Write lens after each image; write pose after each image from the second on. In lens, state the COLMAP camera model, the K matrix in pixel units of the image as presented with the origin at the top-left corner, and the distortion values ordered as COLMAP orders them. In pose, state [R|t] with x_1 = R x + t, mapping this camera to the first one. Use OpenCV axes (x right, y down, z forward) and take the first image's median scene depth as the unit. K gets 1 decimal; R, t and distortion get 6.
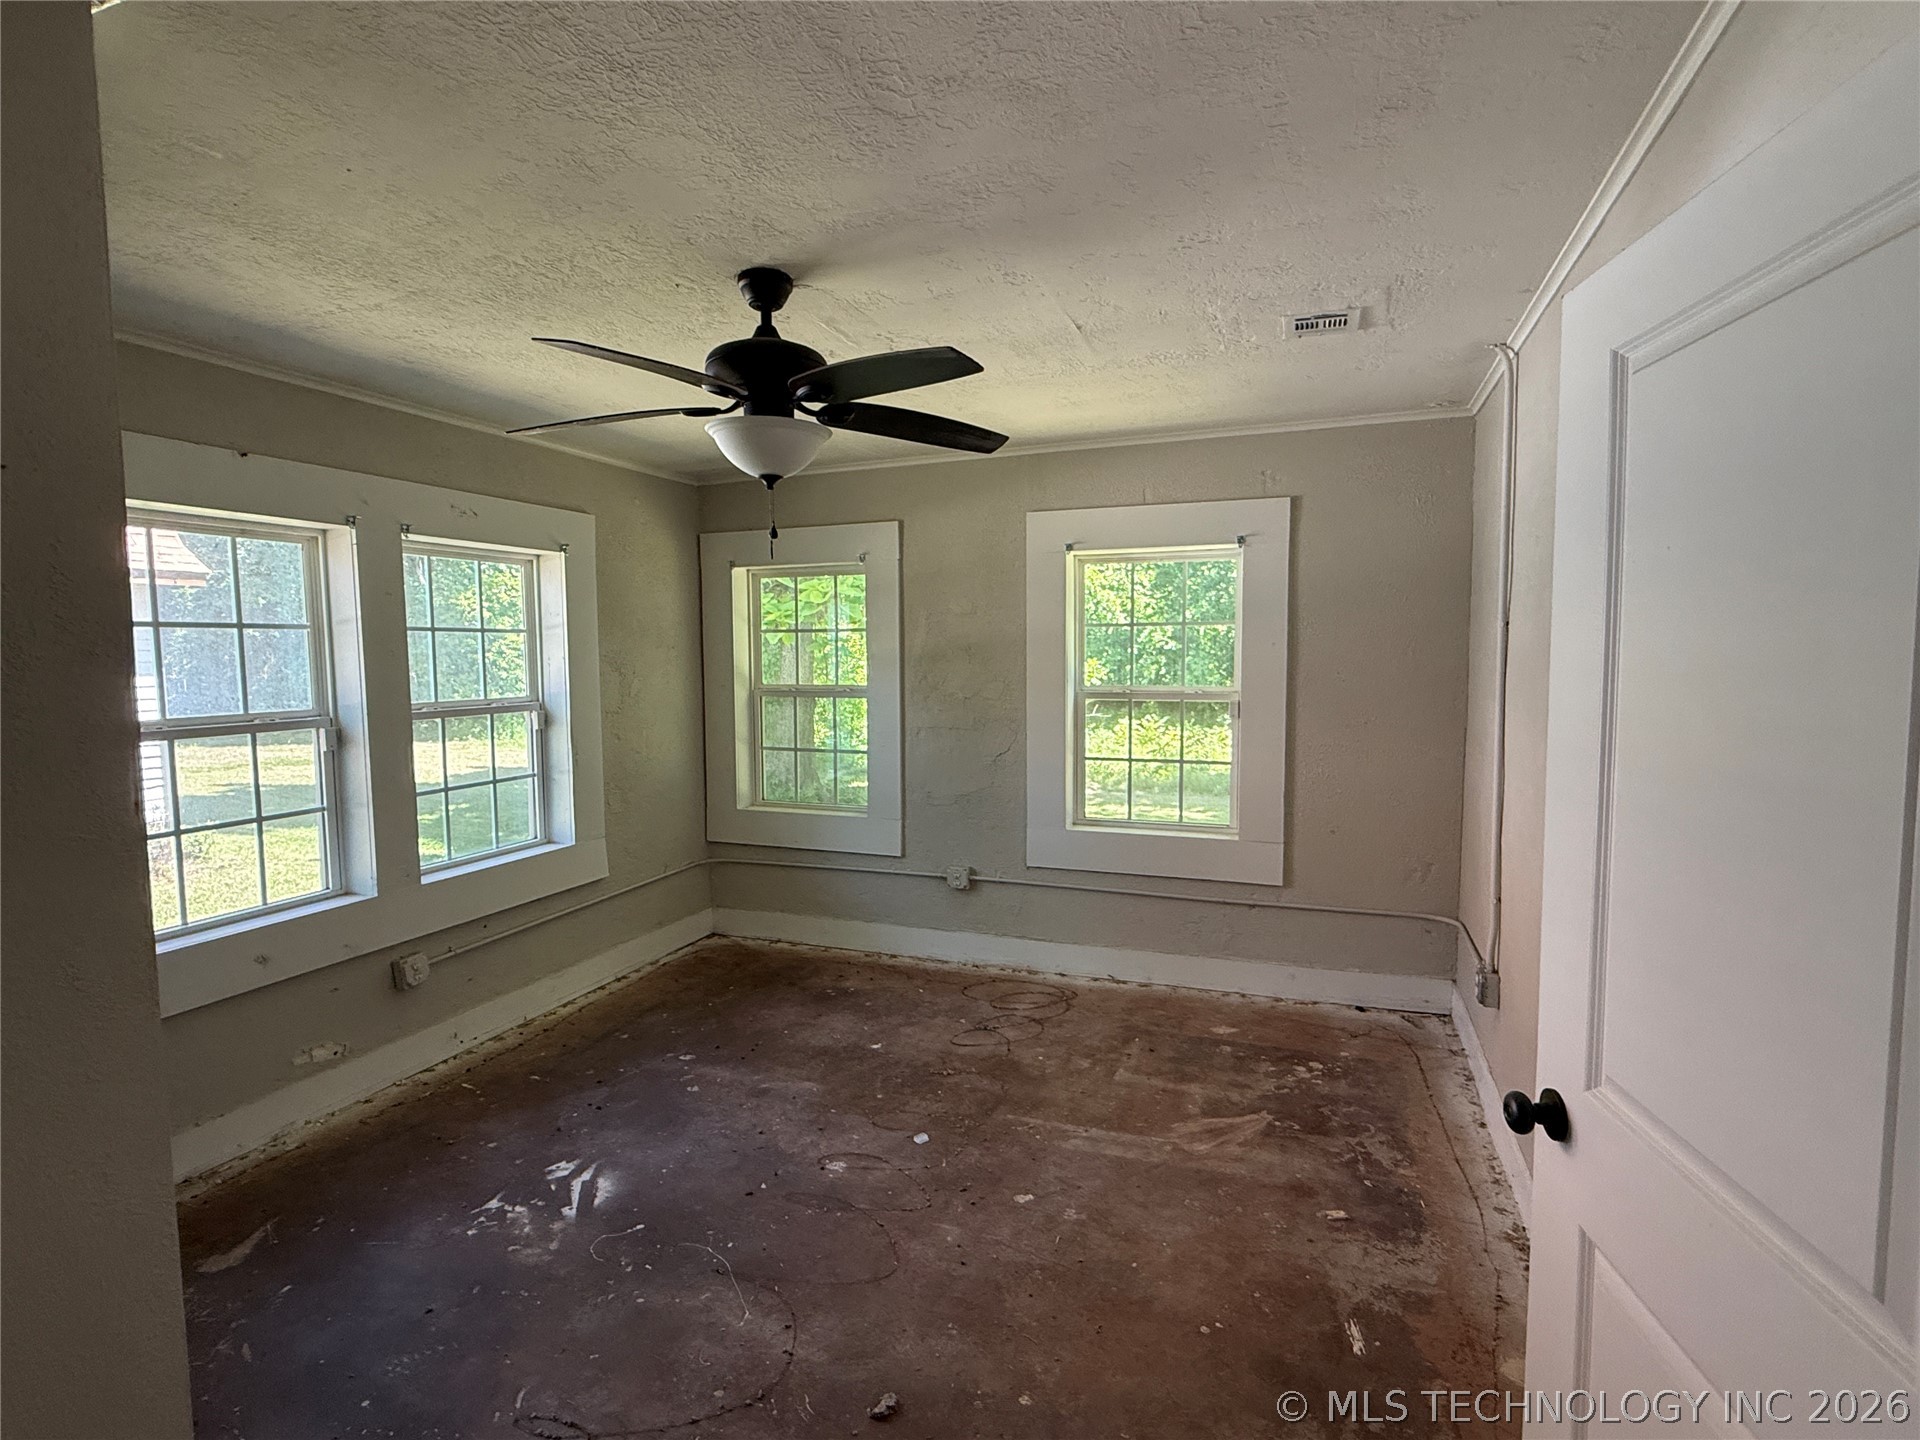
lens RADIAL K [[953.5, 0, 957.6], [0, 953.5, 722.1], [0, 0, 1]] dist [0.003848, 0.000634]
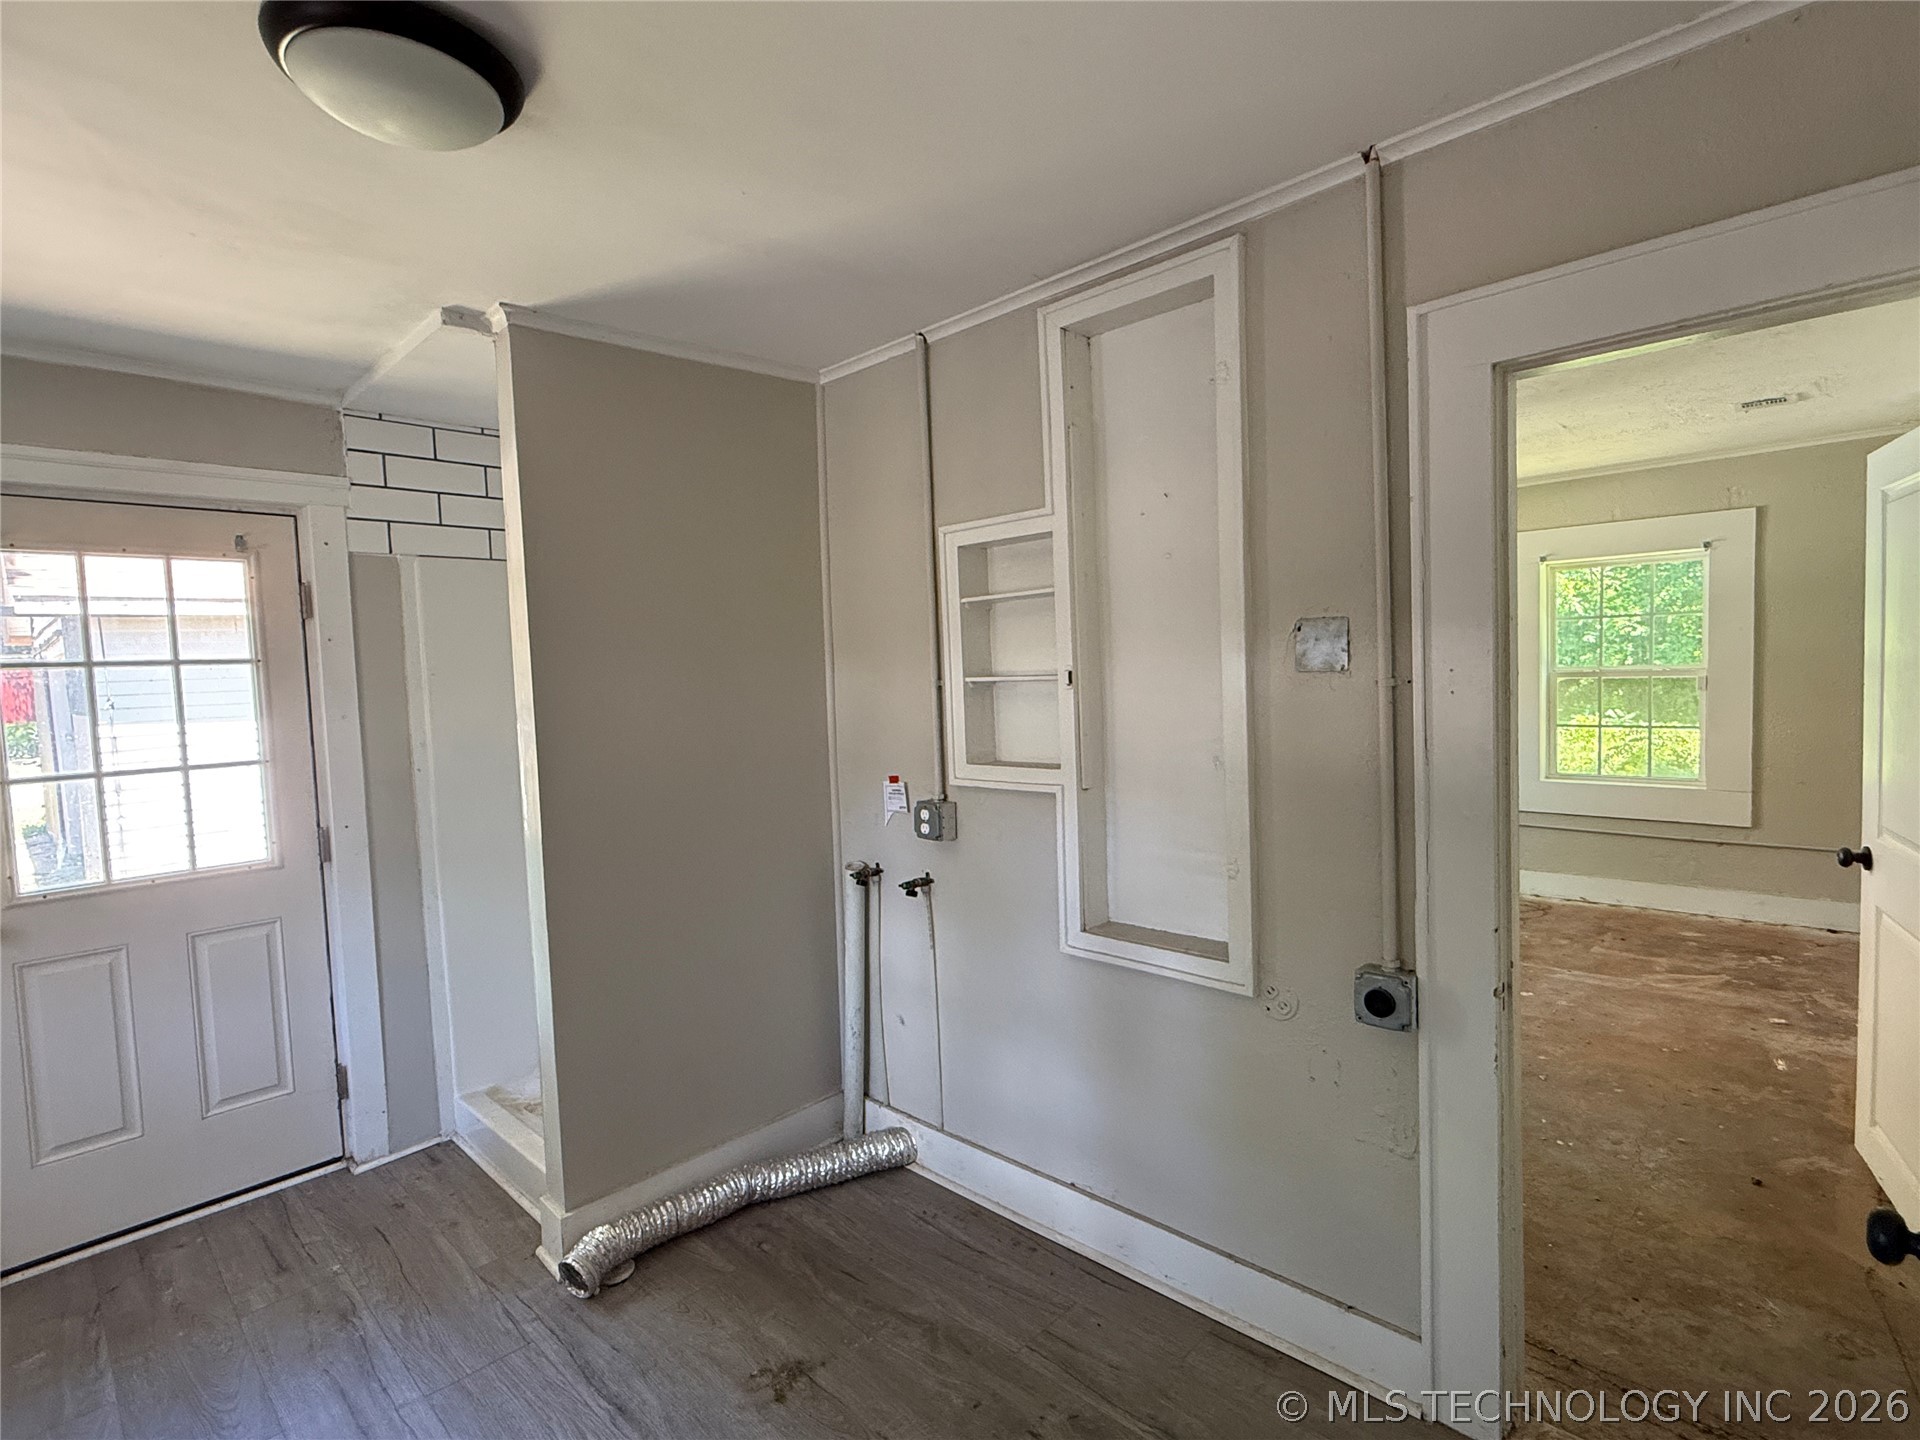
lens RADIAL K [[953.5, 0, 957.6], [0, 953.5, 722.1], [0, 0, 1]] dist [0.003848, 0.000634]
pose [[0.920740, -0.004199, -0.390154, -0.146513], [0.003162, 0.999990, -0.003301, 0.050642], [0.390164, 0.001805, 0.920744, -0.665719]]
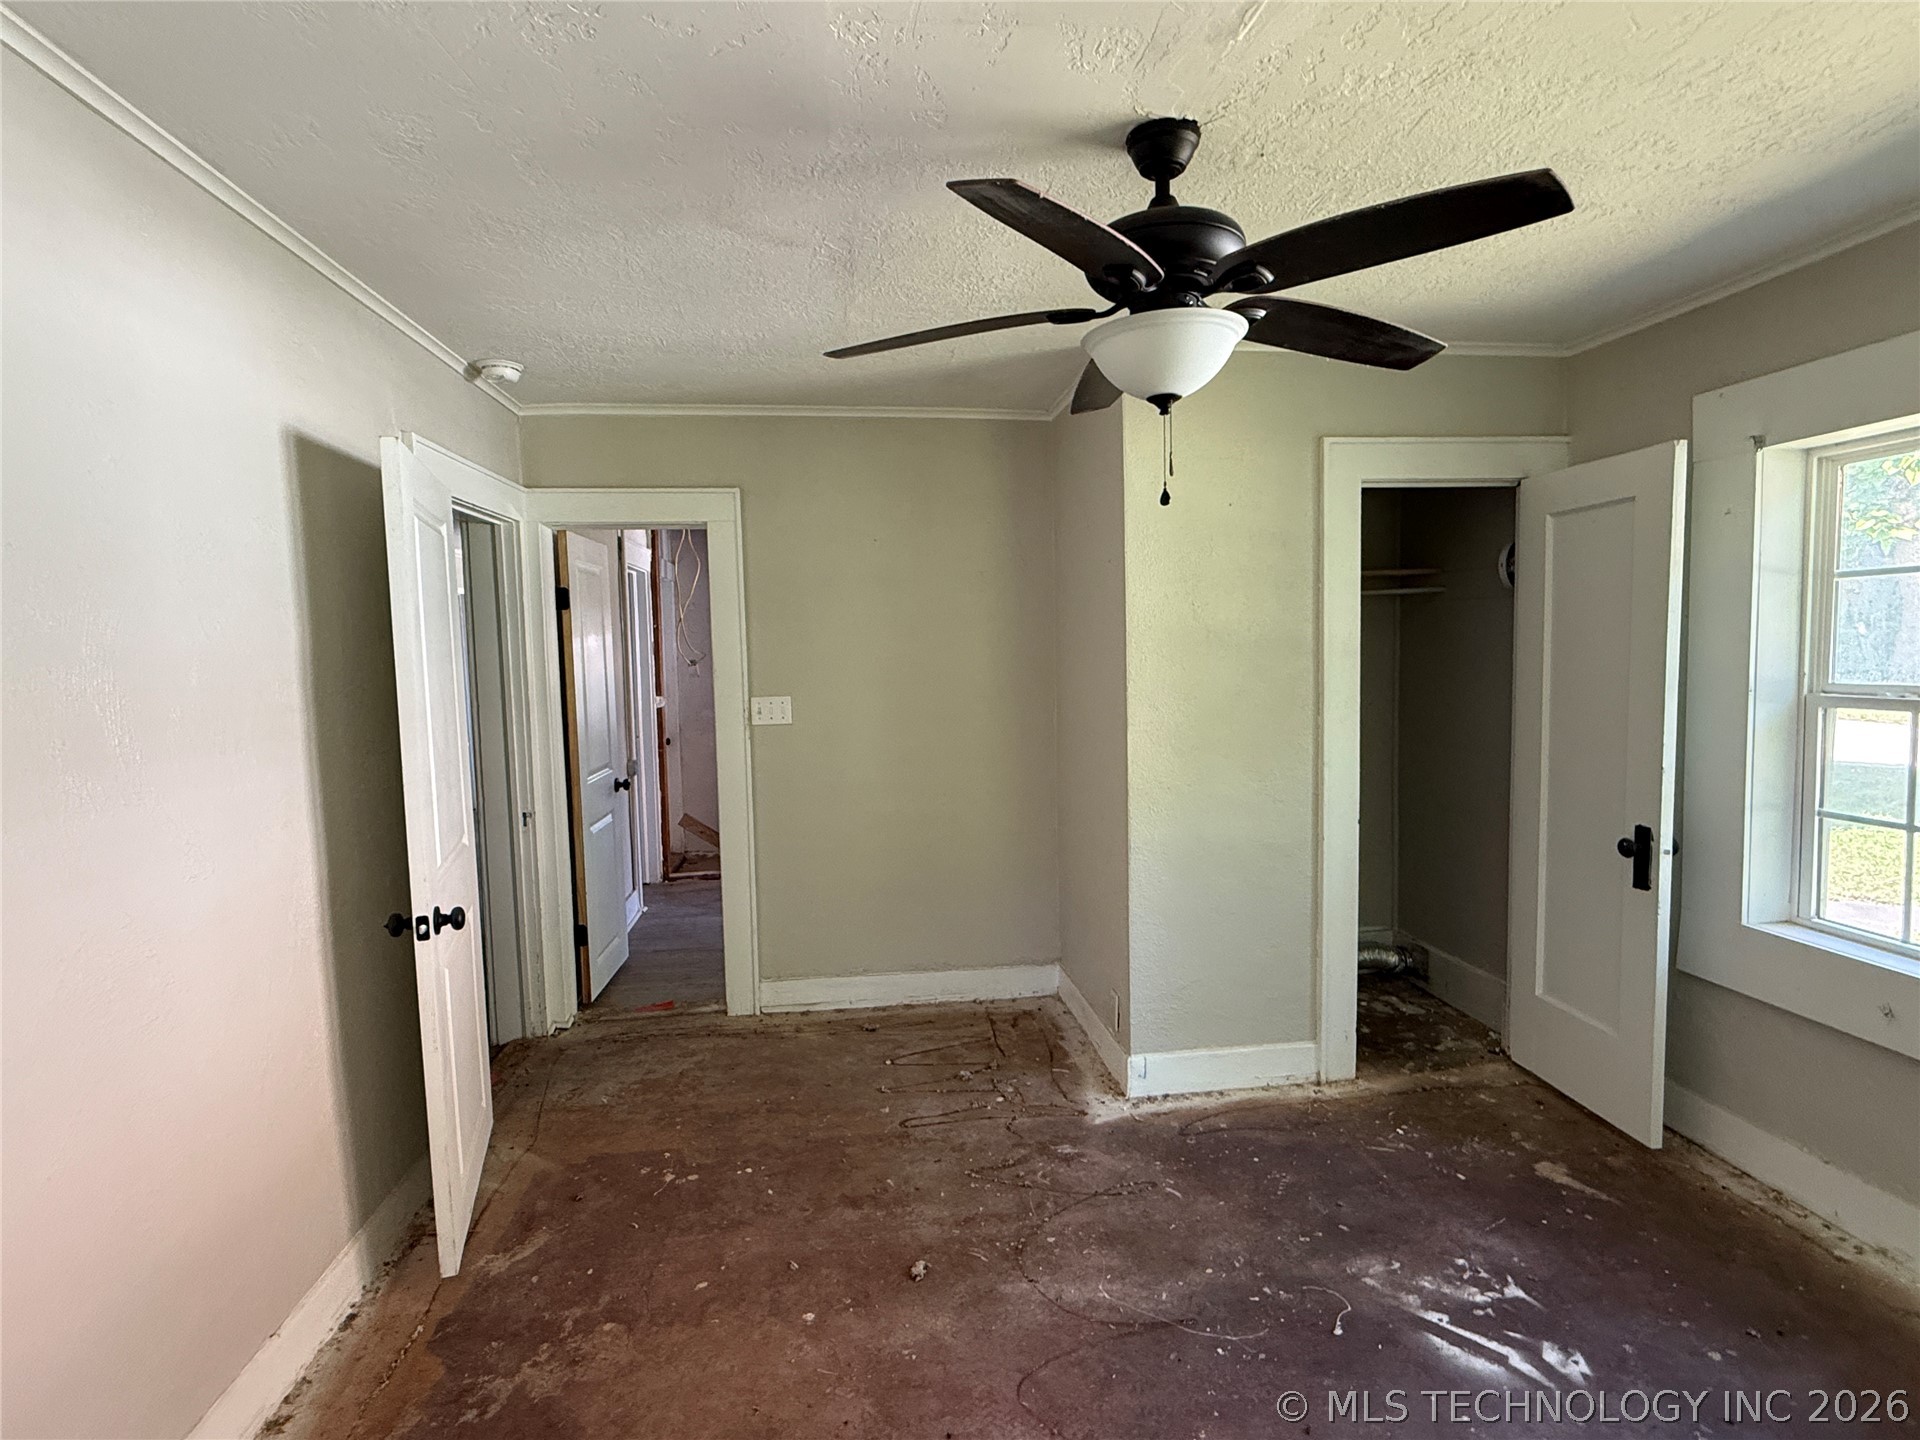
lens RADIAL K [[953.5, 0, 957.6], [0, 953.5, 722.1], [0, 0, 1]] dist [0.003848, 0.000634]
pose [[-0.879584, 0.066609, -0.471057, 0.241285], [-0.000348, 0.990060, 0.140648, -0.079074], [0.475743, 0.123876, -0.870817, 1.196566]]
